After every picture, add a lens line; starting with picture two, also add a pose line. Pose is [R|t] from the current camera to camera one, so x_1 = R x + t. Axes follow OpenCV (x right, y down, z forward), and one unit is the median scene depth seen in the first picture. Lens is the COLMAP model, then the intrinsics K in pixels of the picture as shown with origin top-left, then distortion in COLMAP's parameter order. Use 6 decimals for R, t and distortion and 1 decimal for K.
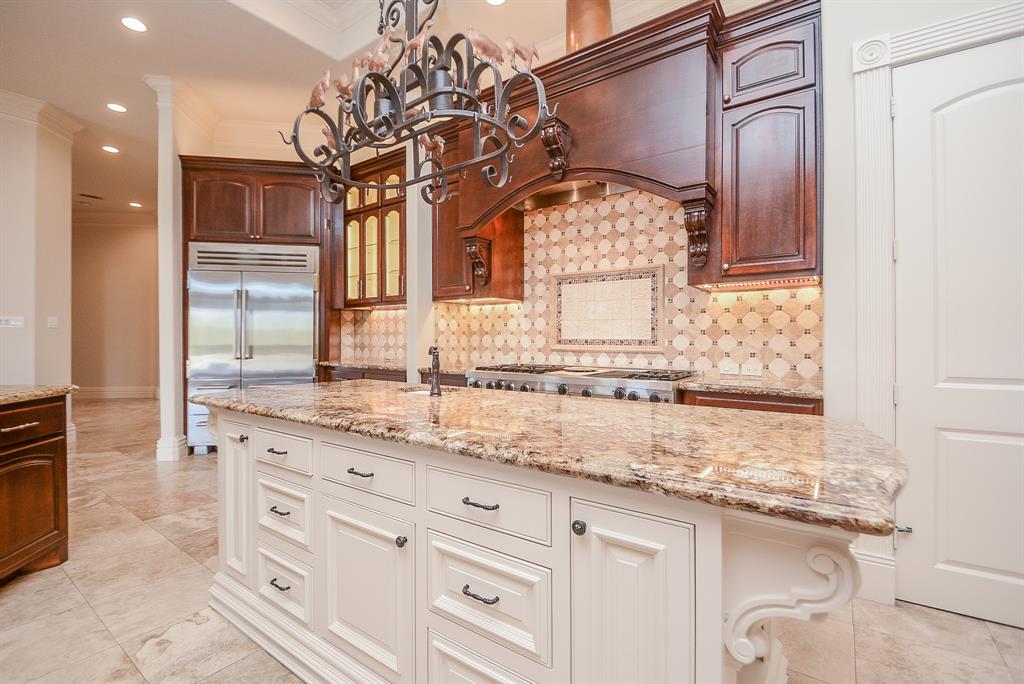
lens RADIAL K [[452.4, 0, 505.8], [0, 452.4, 337.9], [0, 0, 1]] dist [0.013337, -0.015850]
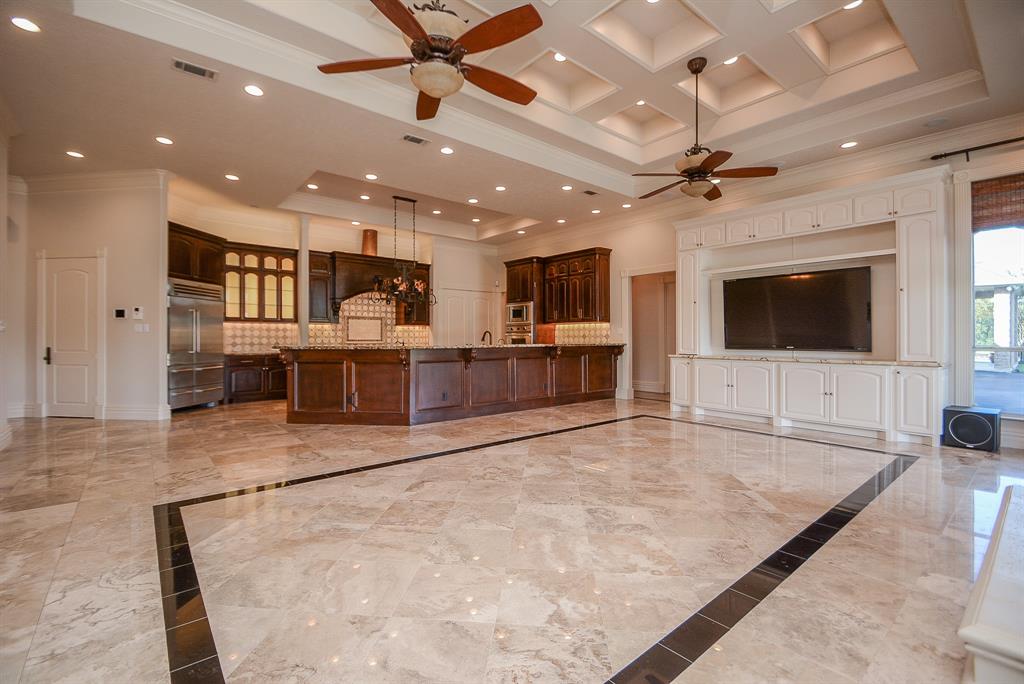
lens RADIAL K [[452.4, 0, 505.8], [0, 452.4, 337.9], [0, 0, 1]] dist [0.013337, -0.015850]
pose [[0.255426, 0.000676, 0.966828, -2.265030], [0.000134, 1.000000, -0.000735, -0.004402], [-0.966828, 0.000317, 0.255426, -0.598915]]
